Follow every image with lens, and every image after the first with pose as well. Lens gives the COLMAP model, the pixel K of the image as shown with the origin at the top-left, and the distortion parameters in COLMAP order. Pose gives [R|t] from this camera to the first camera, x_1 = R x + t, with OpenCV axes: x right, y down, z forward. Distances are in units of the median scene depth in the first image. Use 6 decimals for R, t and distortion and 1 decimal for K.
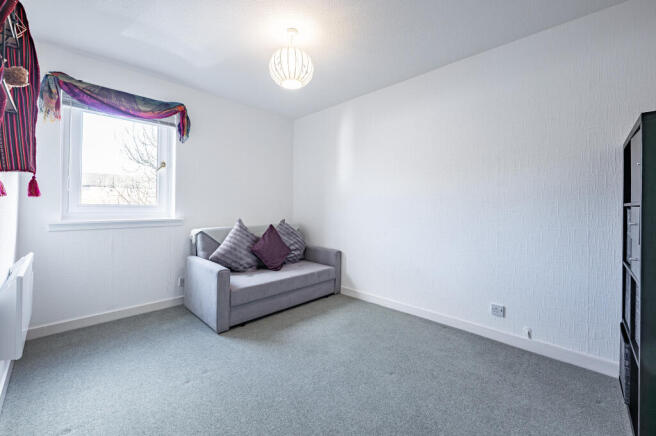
lens RADIAL K [[263.3, 0, 329.6], [0, 263.3, 209.2], [0, 0, 1]] dist [0.002895, 0.000064]
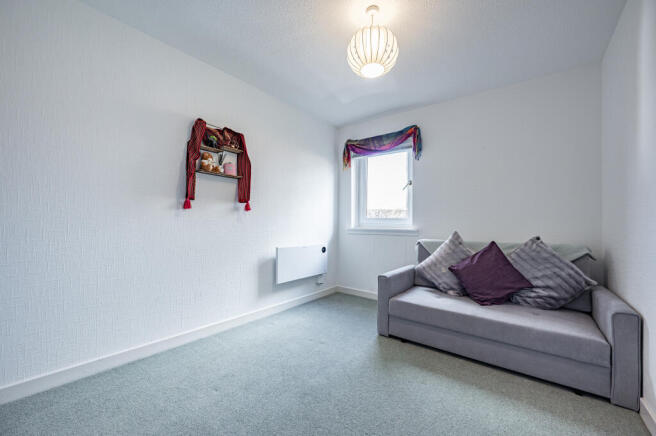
lens RADIAL K [[263.8, 0, 327.3], [0, 263.8, 221.2], [0, 0, 1]] dist [-0.000014, -0.000060]
pose [[0.117038, -0.009132, -0.993085, 0.498702], [-0.015935, 0.999812, -0.011072, 0.020029], [0.993000, 0.017121, 0.116871, 0.522046]]
